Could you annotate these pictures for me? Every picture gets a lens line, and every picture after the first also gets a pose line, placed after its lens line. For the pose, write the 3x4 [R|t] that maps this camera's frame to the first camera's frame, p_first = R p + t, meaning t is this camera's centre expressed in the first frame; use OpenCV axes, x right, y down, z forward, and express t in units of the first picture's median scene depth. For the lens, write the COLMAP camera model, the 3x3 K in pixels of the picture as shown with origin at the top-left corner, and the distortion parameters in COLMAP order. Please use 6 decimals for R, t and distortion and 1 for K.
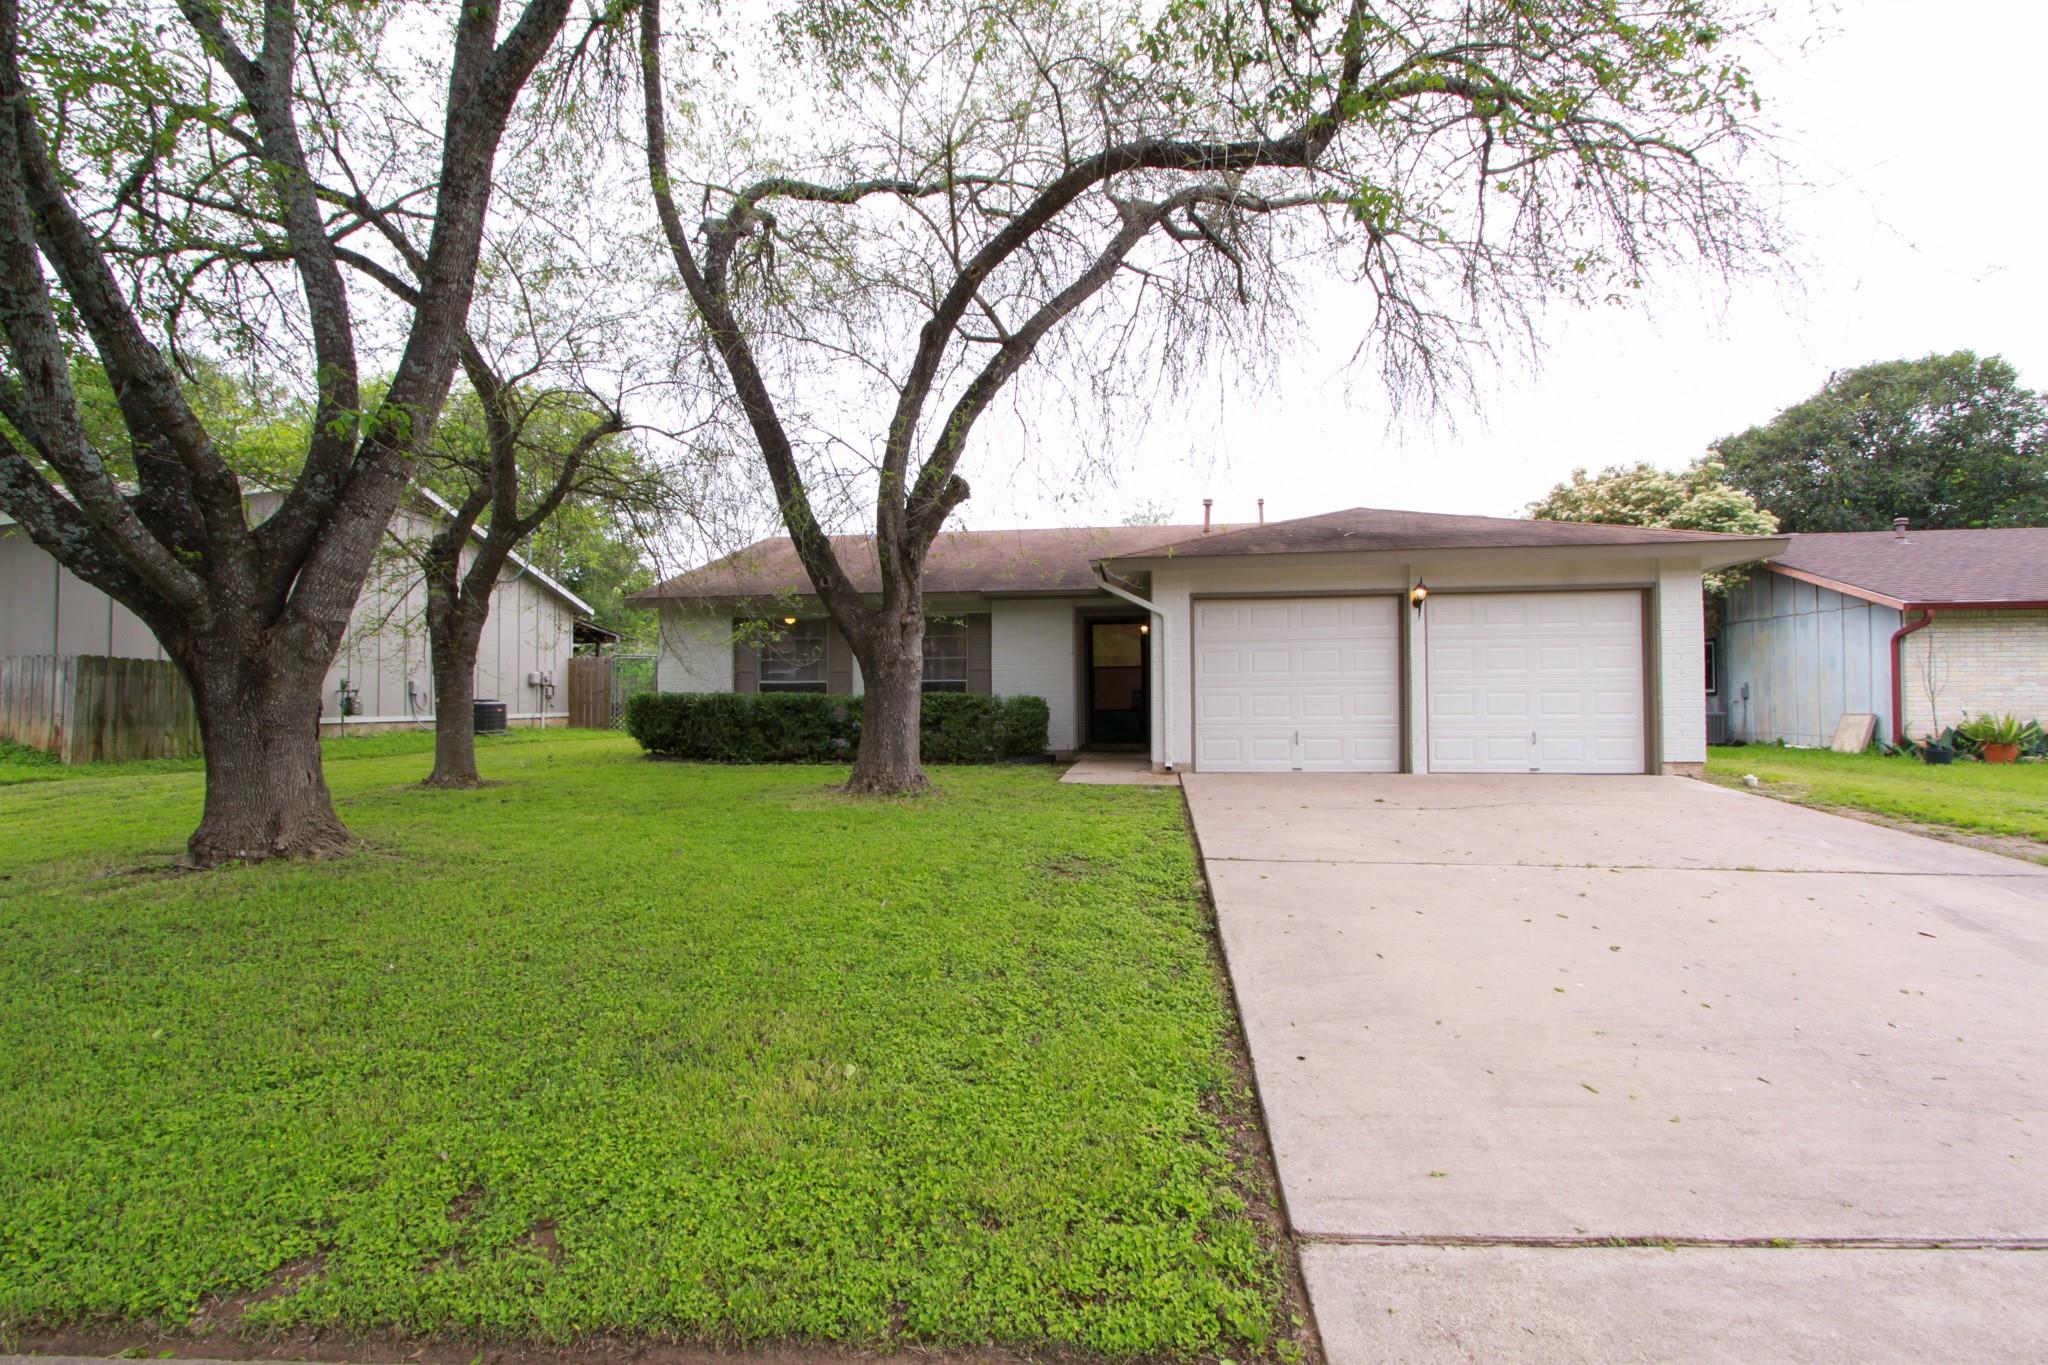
lens RADIAL K [[953.5, 0, 1014.7], [0, 953.5, 673.2], [0, 0, 1]] dist [-0.016018, 0.000182]
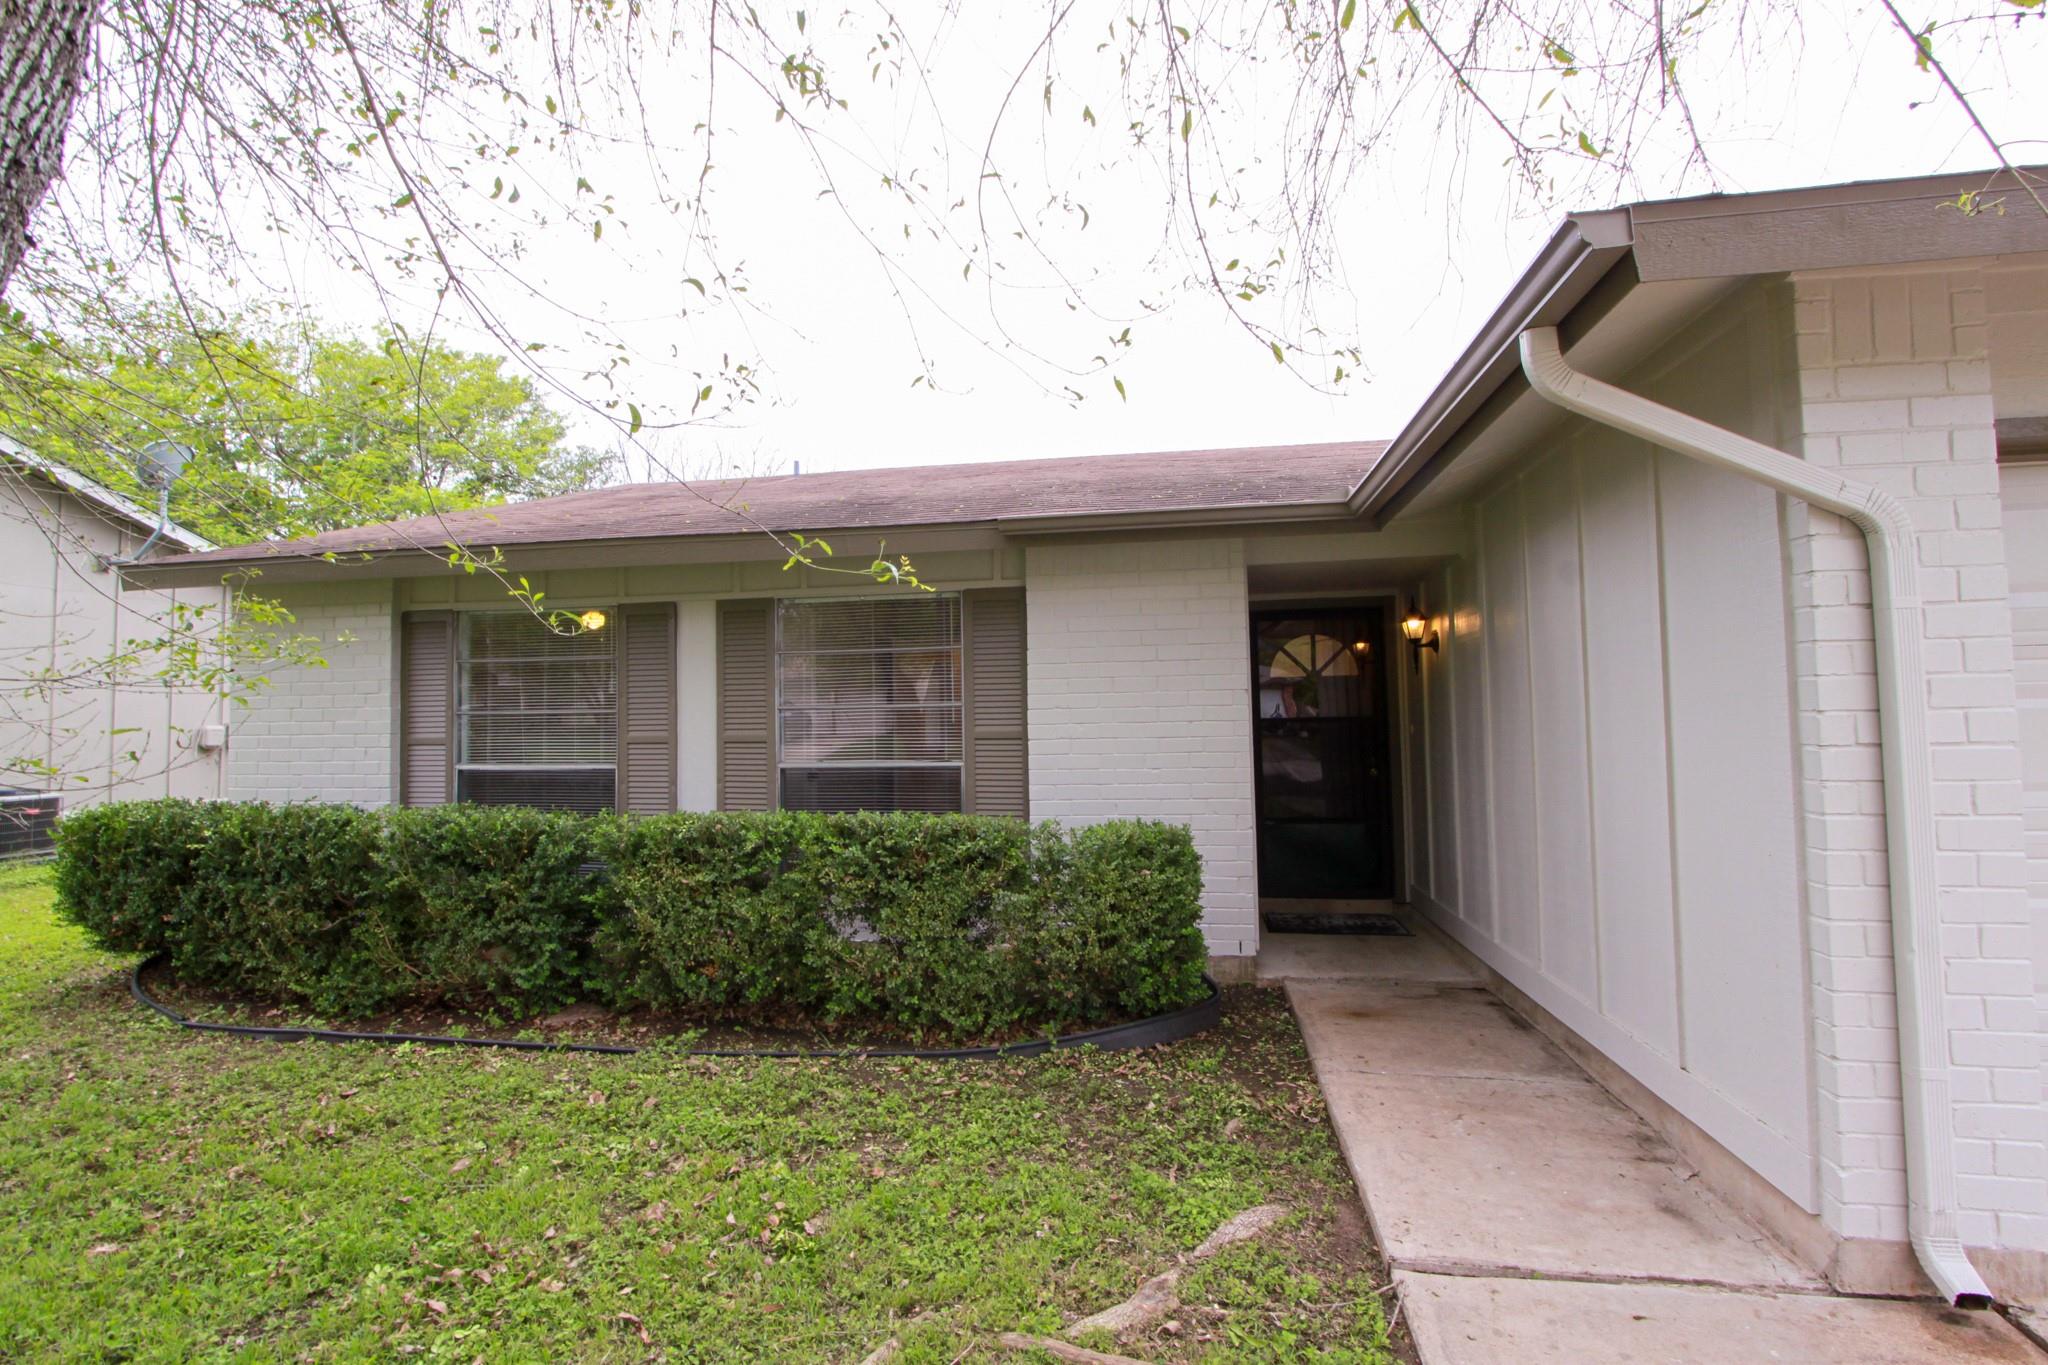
lens RADIAL K [[953.5, 0, 1014.7], [0, 953.5, 673.2], [0, 0, 1]] dist [-0.016018, 0.000182]
pose [[0.999467, -0.011457, -0.030575, -0.018936], [0.010729, 0.999658, -0.023847, -0.019547], [0.030838, 0.023507, 0.999248, 0.644604]]
